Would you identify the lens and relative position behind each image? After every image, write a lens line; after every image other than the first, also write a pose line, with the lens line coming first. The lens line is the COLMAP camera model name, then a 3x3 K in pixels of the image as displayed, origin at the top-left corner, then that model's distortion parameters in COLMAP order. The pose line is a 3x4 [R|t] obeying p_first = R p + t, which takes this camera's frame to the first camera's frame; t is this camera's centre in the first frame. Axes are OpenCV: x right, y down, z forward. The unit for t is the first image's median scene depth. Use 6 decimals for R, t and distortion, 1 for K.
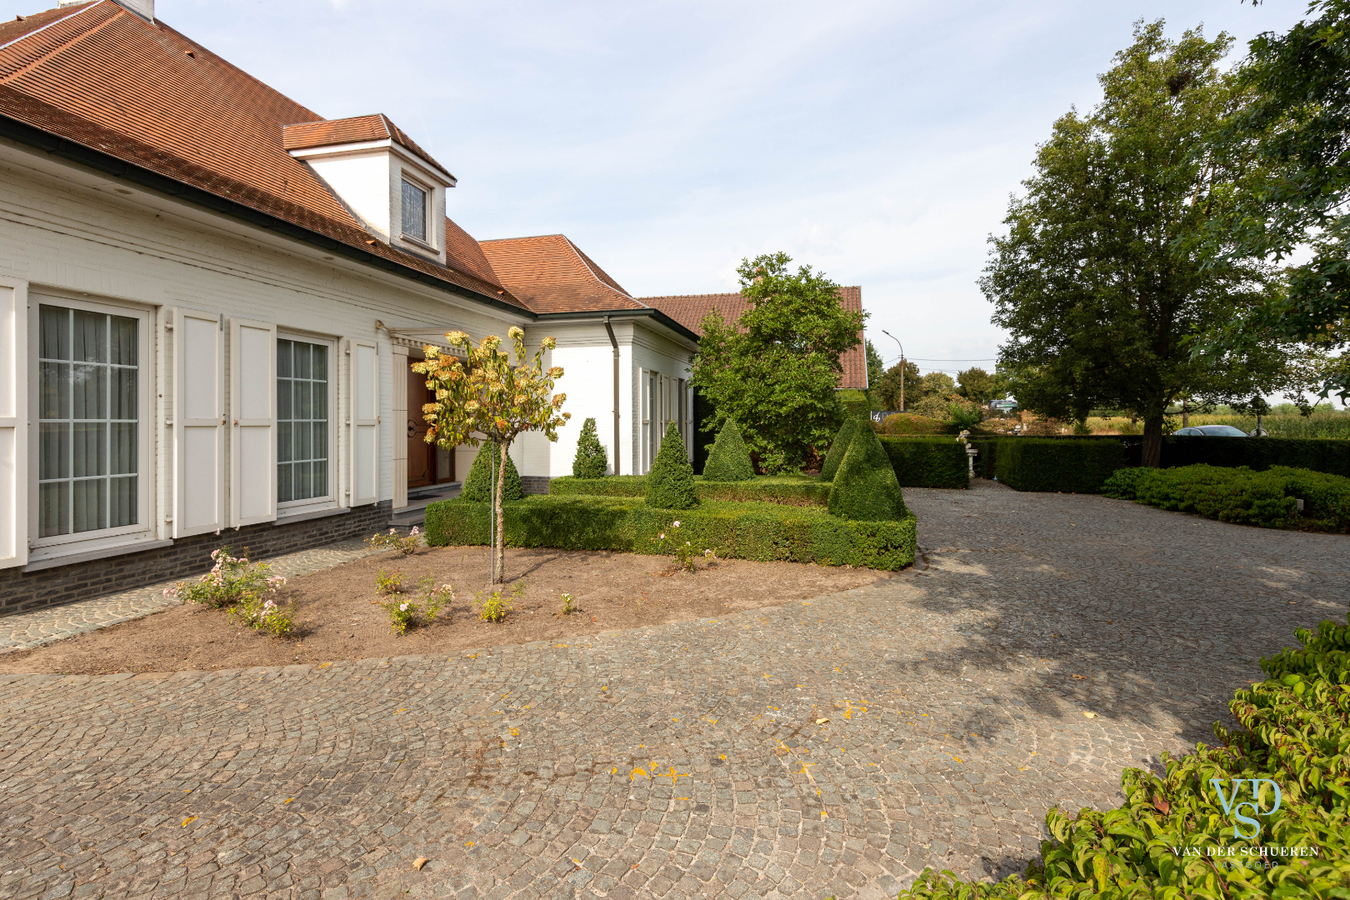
lens RADIAL K [[637.9, 0, 672.9], [0, 637.9, 422.4], [0, 0, 1]] dist [-0.001375, -0.000485]
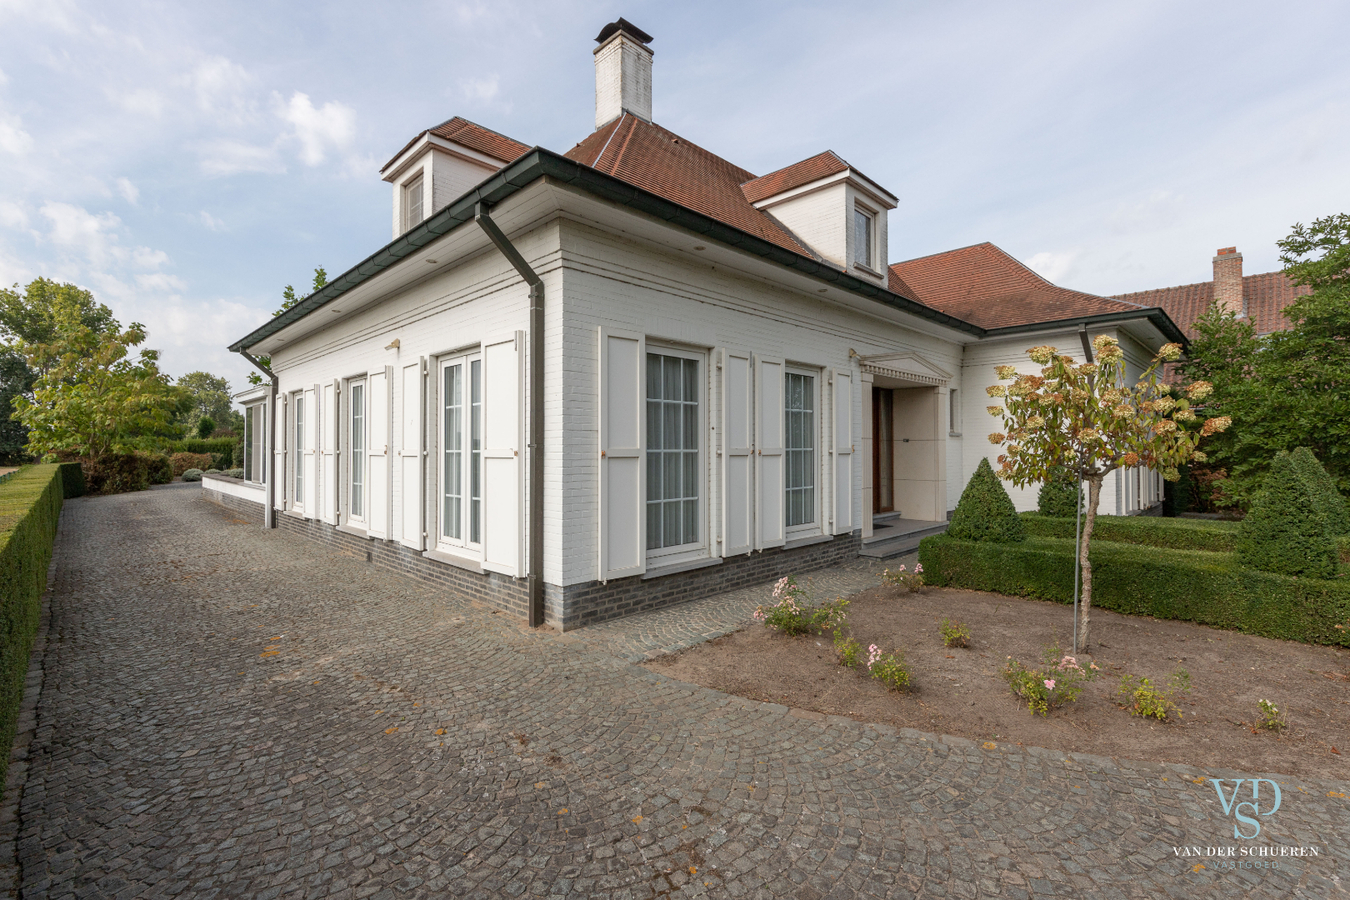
lens RADIAL K [[590.8, 0, 628.7], [0, 590.8, 437.2], [0, 0, 1]] dist [0.001610, 0.000432]
pose [[0.833349, -0.006507, -0.552709, -0.301642], [-0.001943, 0.999890, -0.014700, -0.008741], [0.552744, 0.013324, 0.833245, 0.046233]]
